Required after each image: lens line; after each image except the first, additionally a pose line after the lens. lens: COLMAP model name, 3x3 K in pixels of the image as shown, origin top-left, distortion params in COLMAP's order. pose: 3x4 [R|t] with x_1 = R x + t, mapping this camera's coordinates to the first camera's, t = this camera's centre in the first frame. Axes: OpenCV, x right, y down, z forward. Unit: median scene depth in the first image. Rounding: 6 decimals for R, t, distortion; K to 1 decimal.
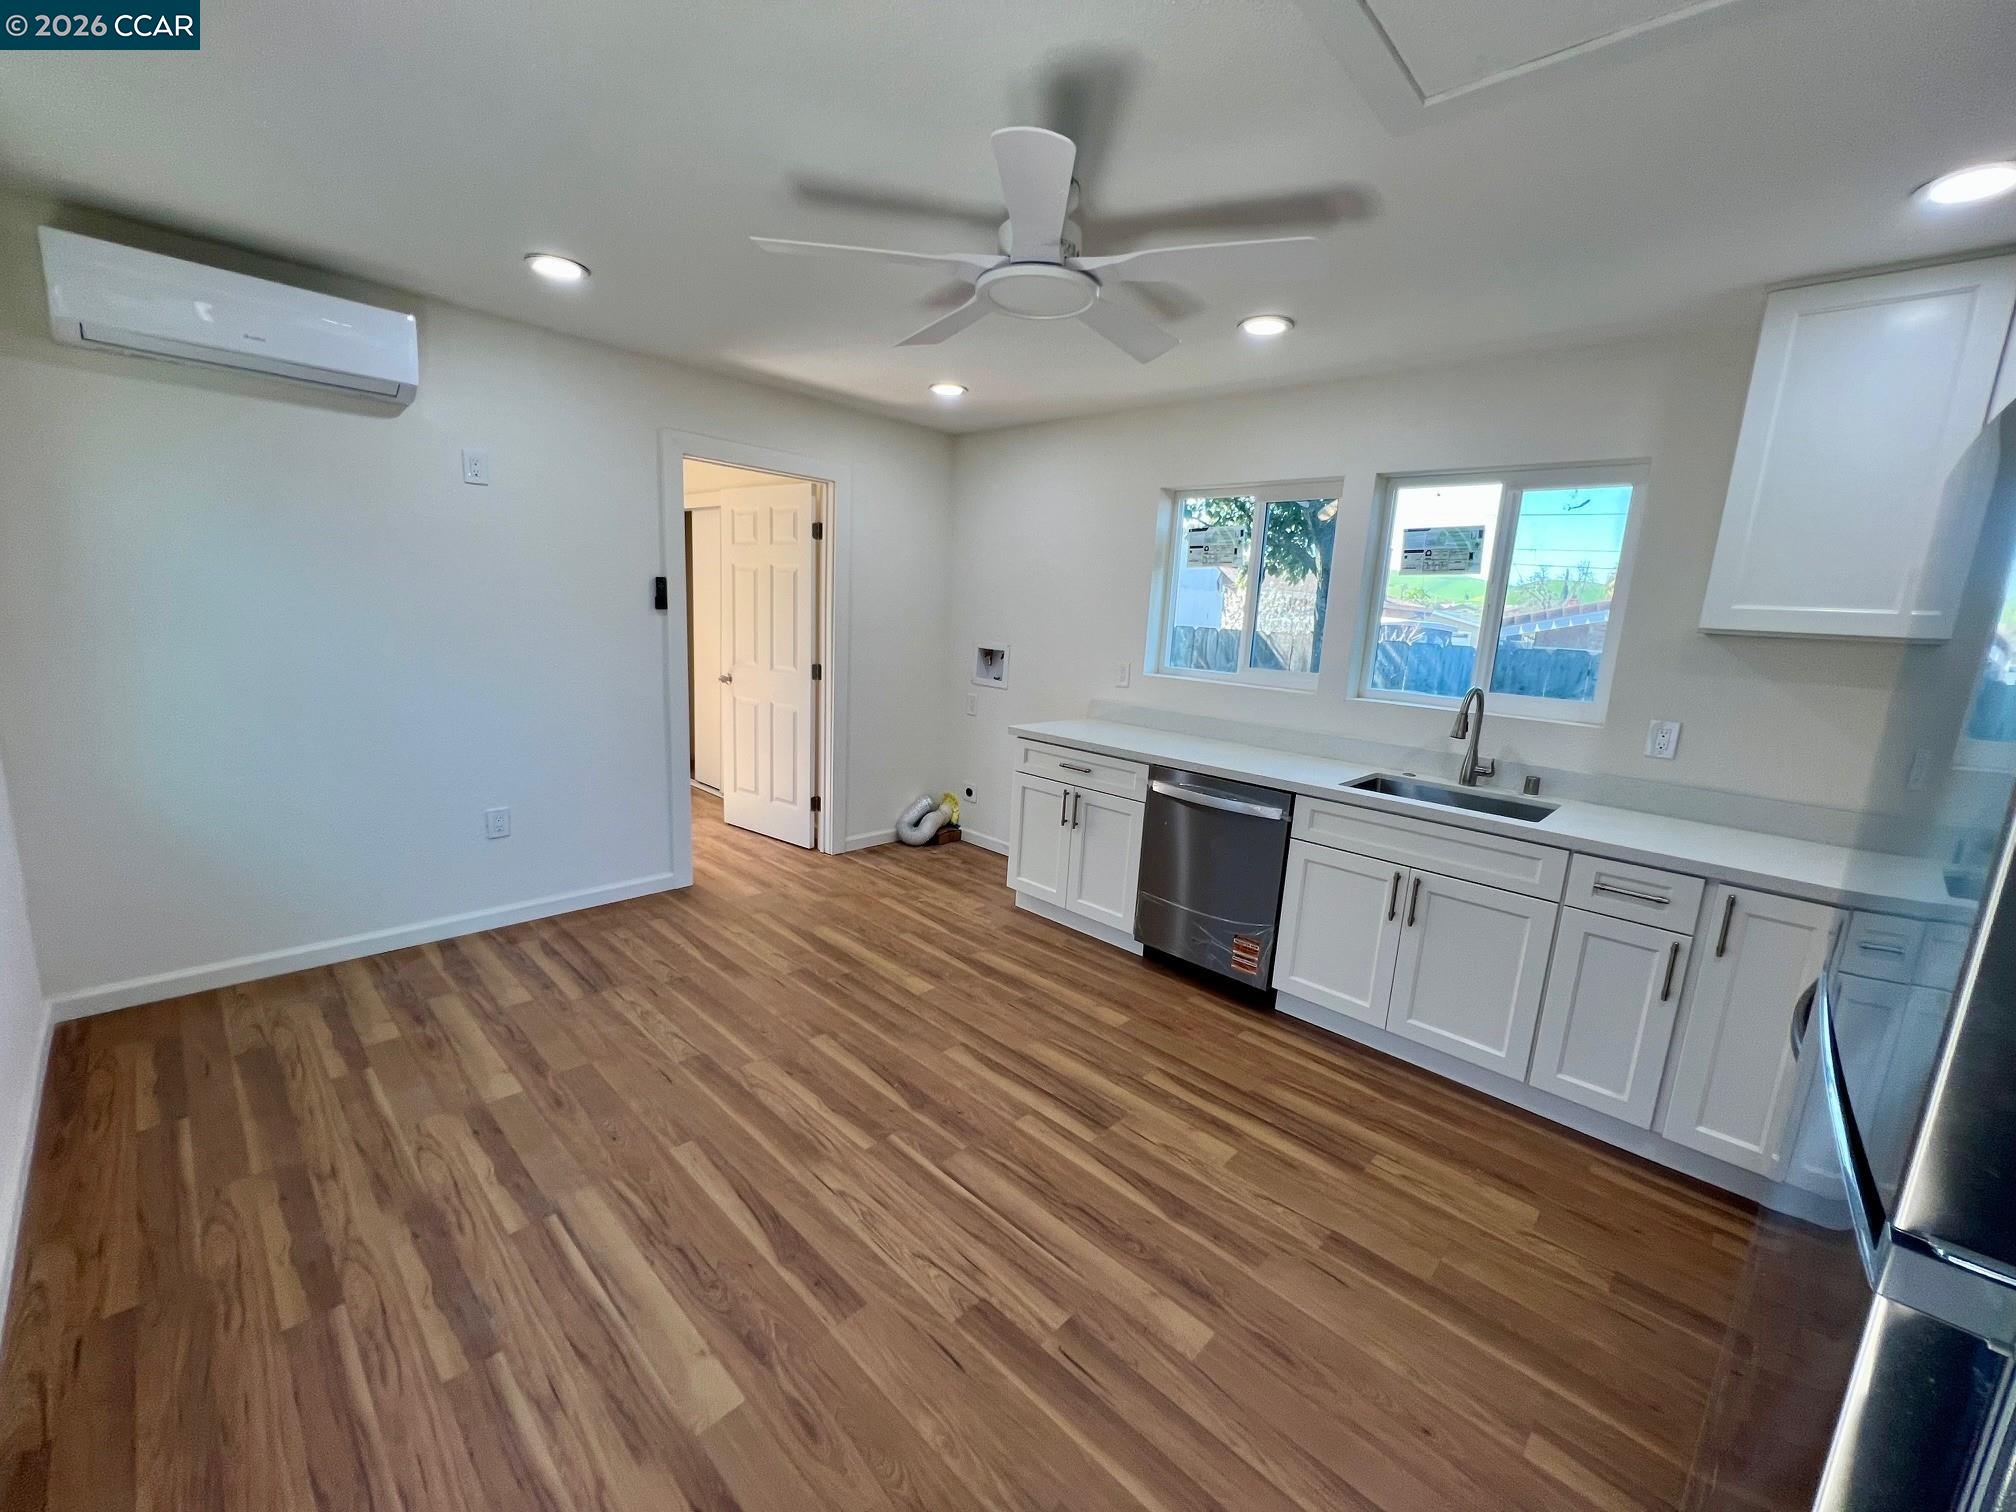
lens RADIAL K [[807.6, 0, 1002.9], [0, 807.6, 756.2], [0, 0, 1]] dist [-0.000104, 0.000834]
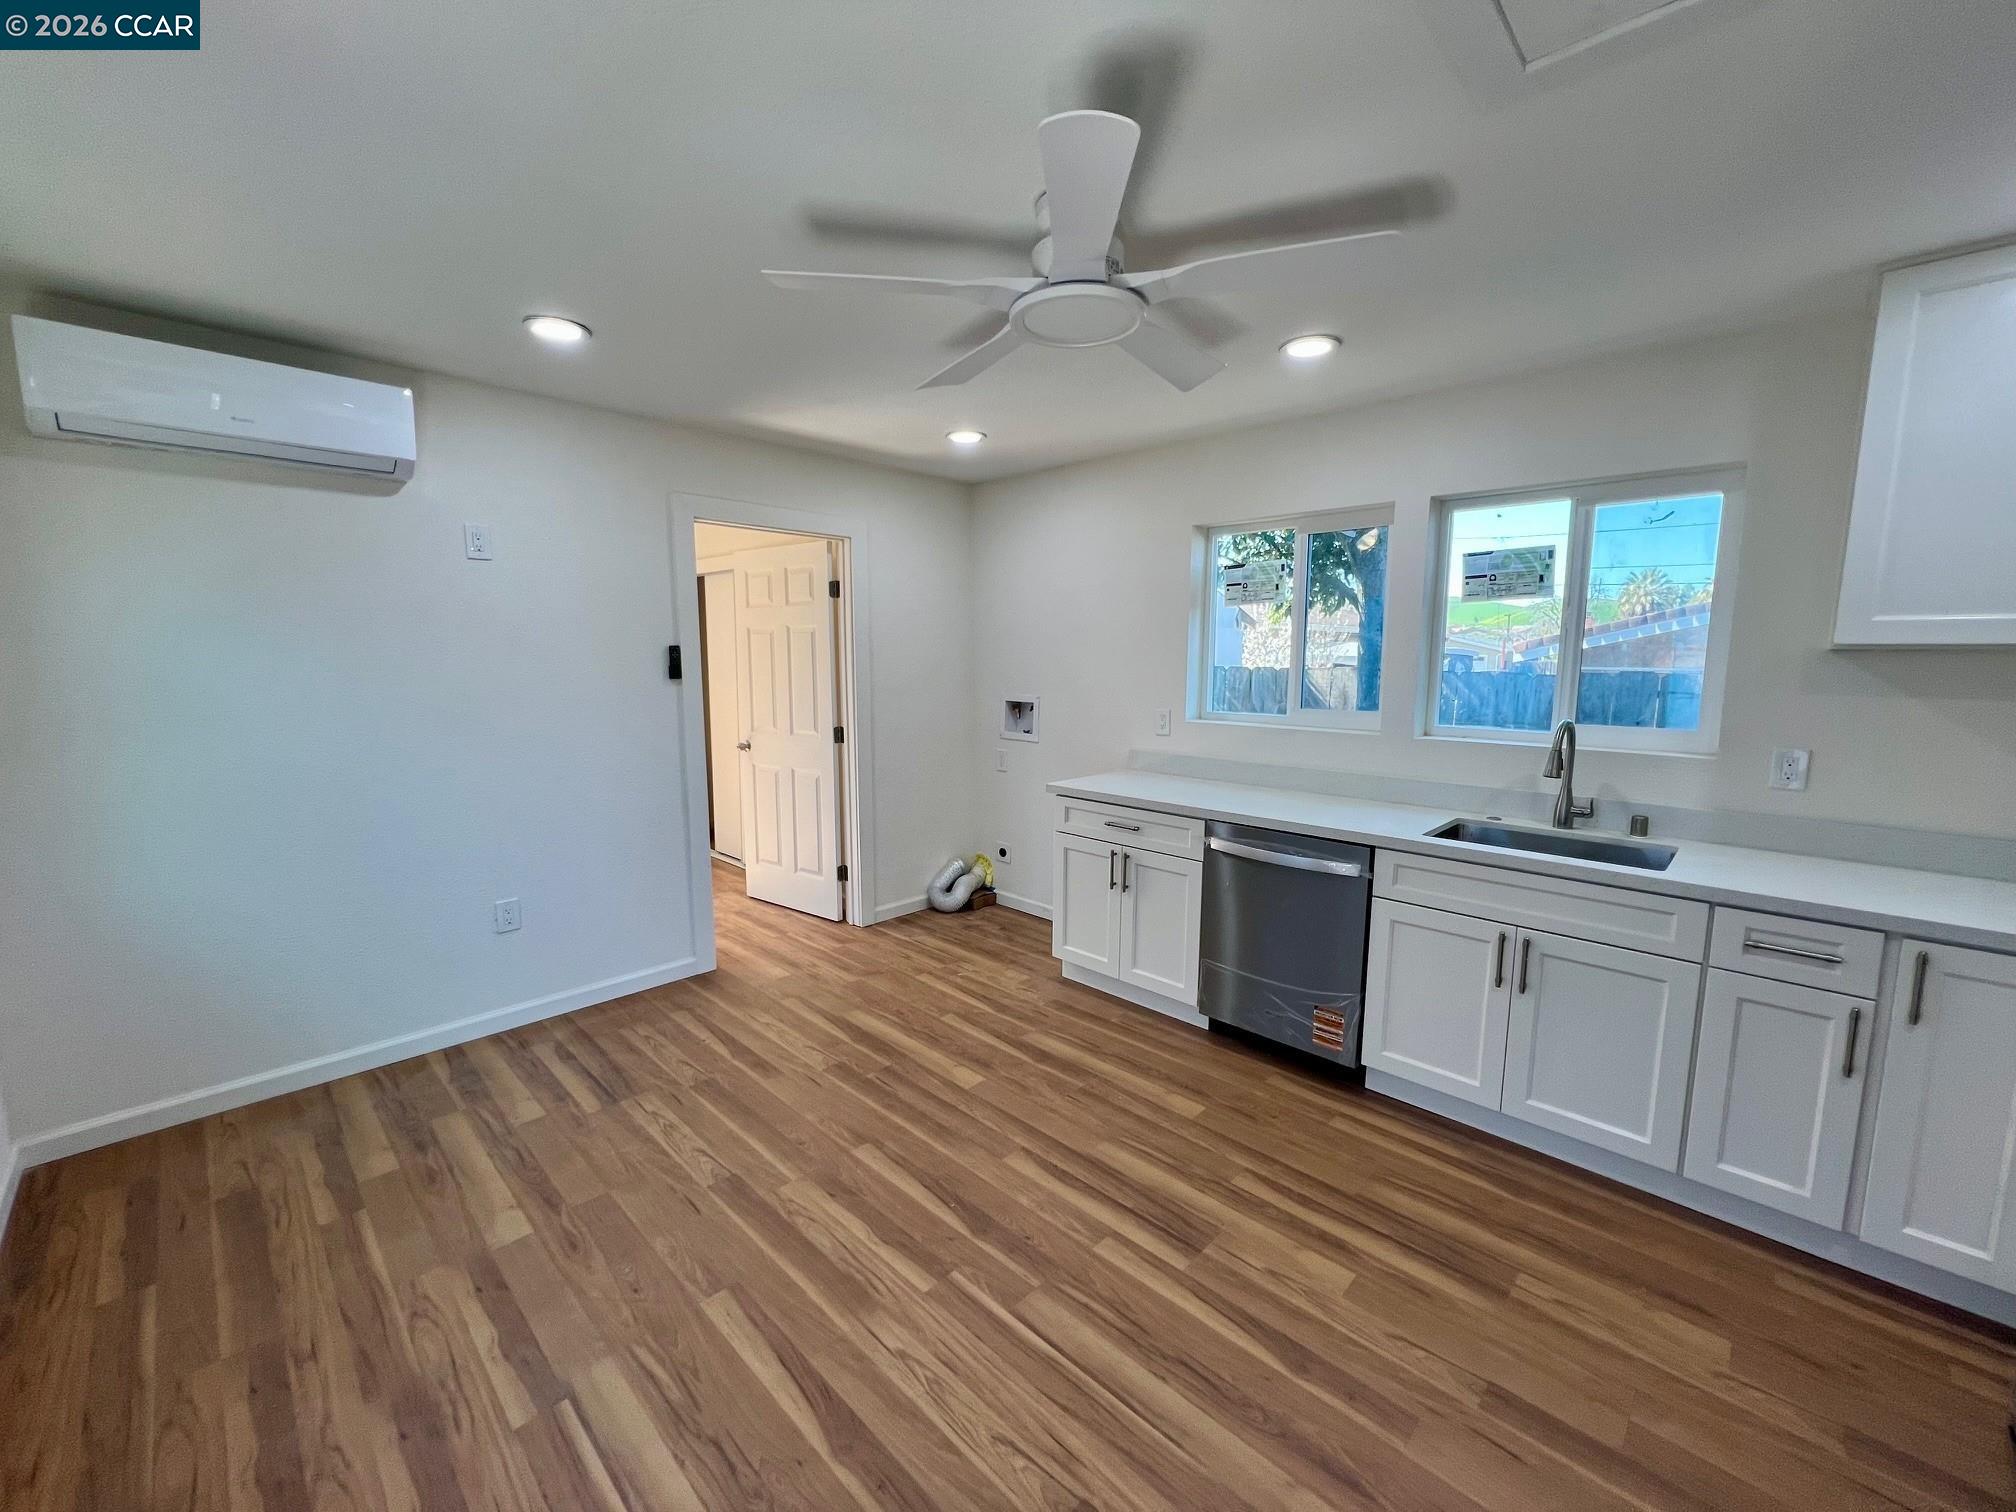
lens RADIAL K [[807.6, 0, 1002.8], [0, 807.6, 756.8], [0, 0, 1]] dist [-0.000104, 0.000834]
pose [[0.998625, -0.049149, -0.018222, -0.037437], [0.048045, 0.997233, -0.056725, -0.026810], [0.020960, 0.055771, 0.998224, 0.093952]]
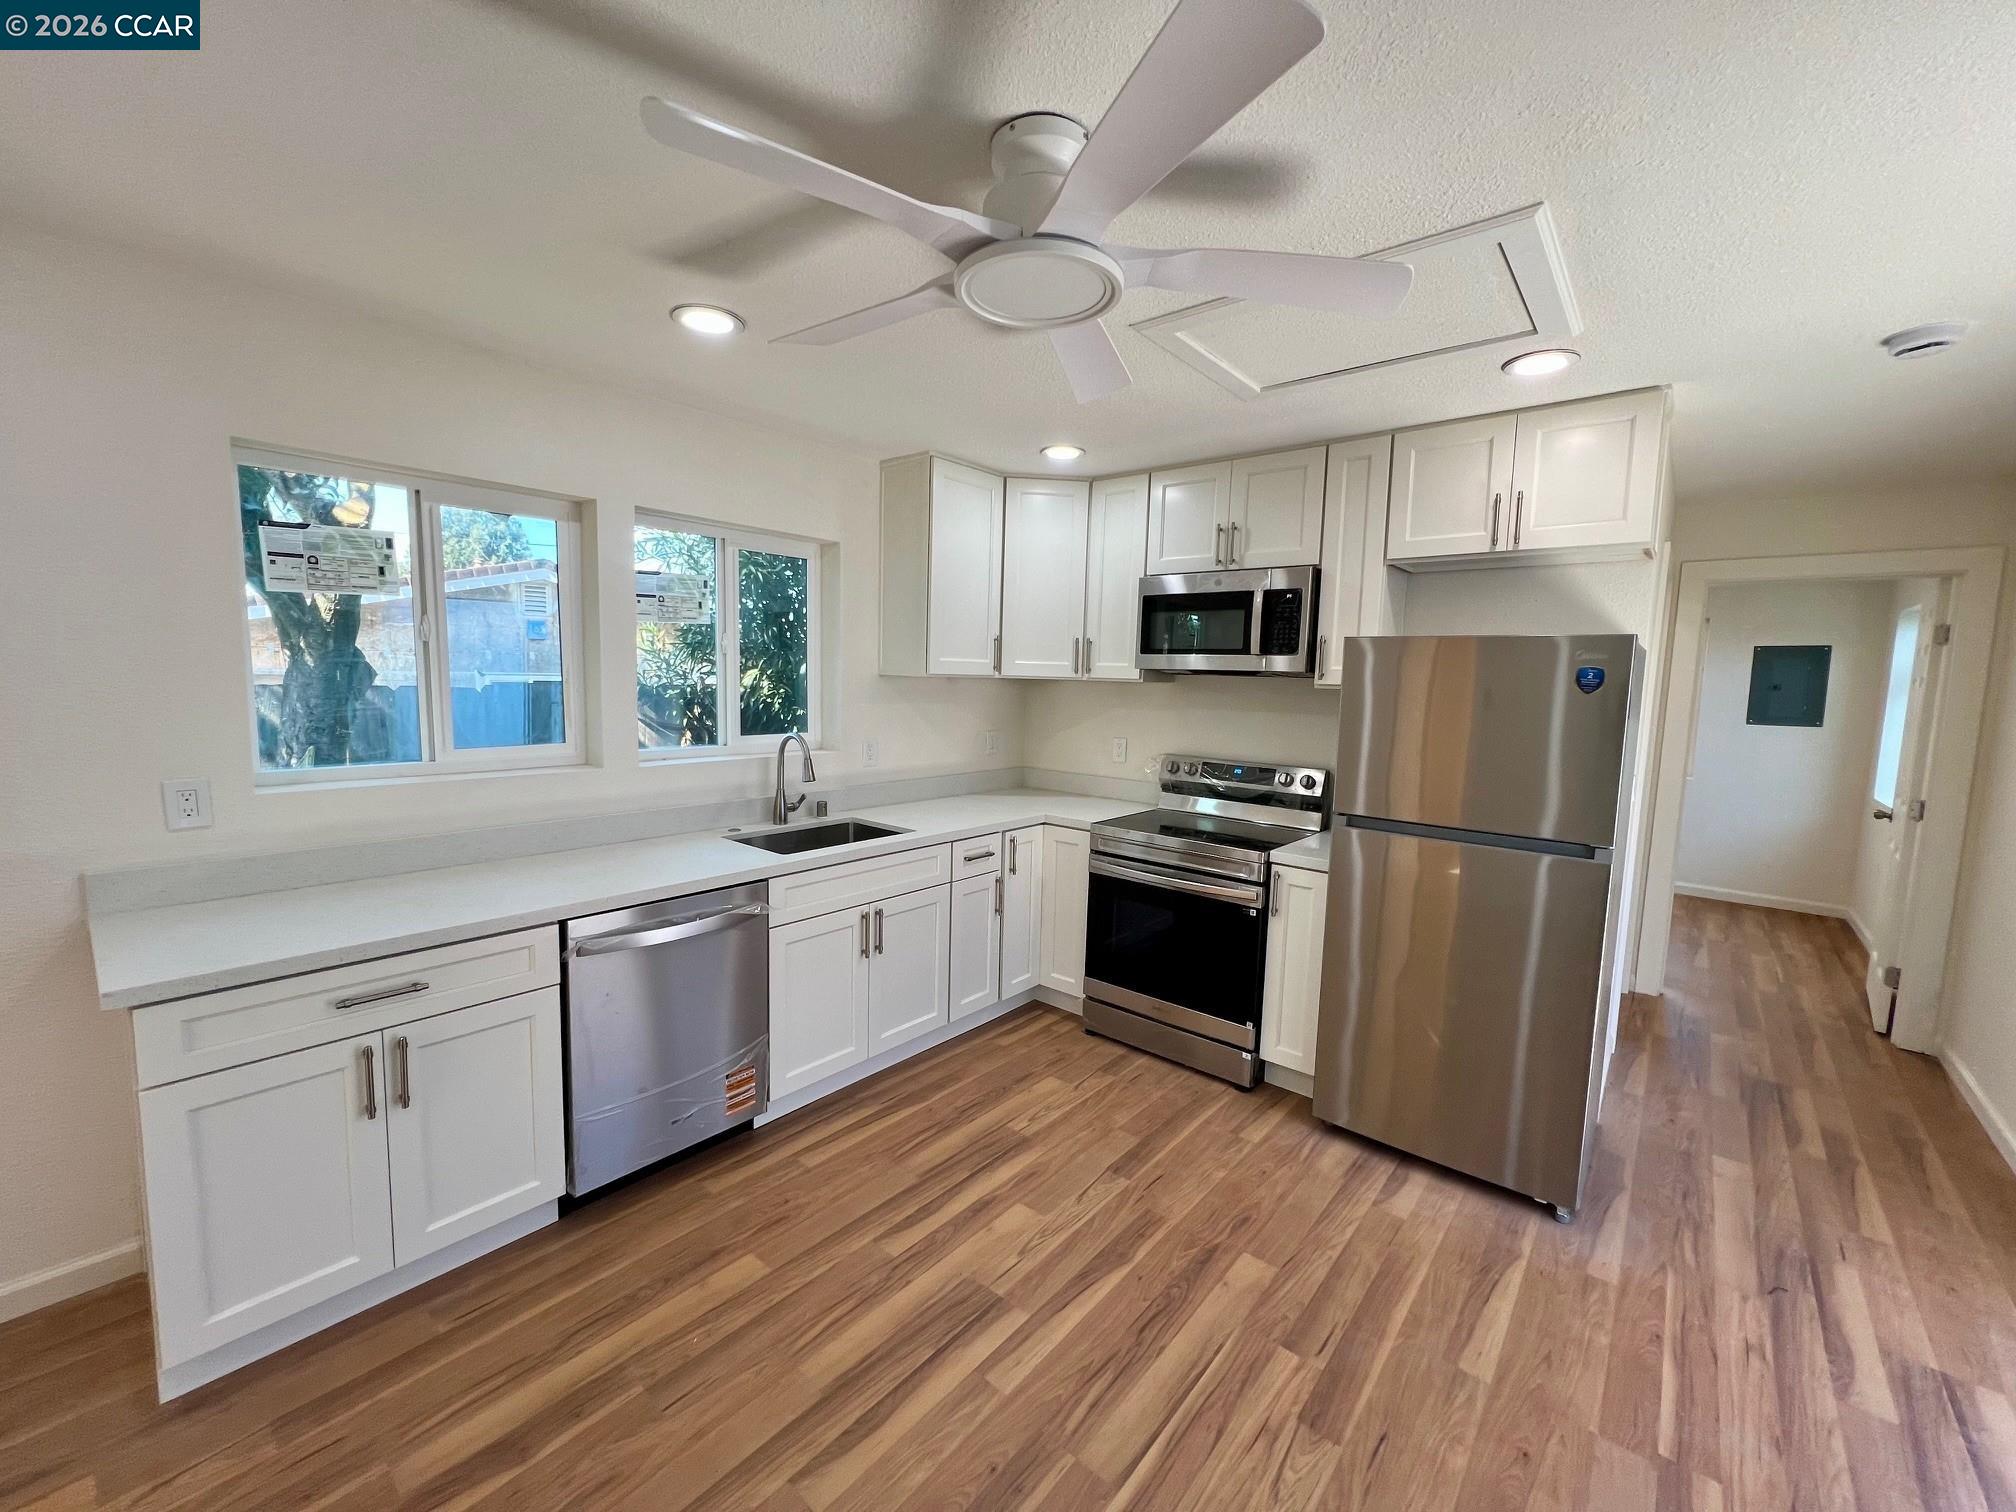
lens RADIAL K [[807.6, 0, 1012.1], [0, 807.6, 744.6], [0, 0, 1]] dist [-0.000104, 0.000834]
pose [[-0.053539, -0.153847, 0.986643, -0.579628], [0.149816, 0.975639, 0.160261, -0.229705], [-0.987263, 0.156395, -0.029186, 0.852130]]
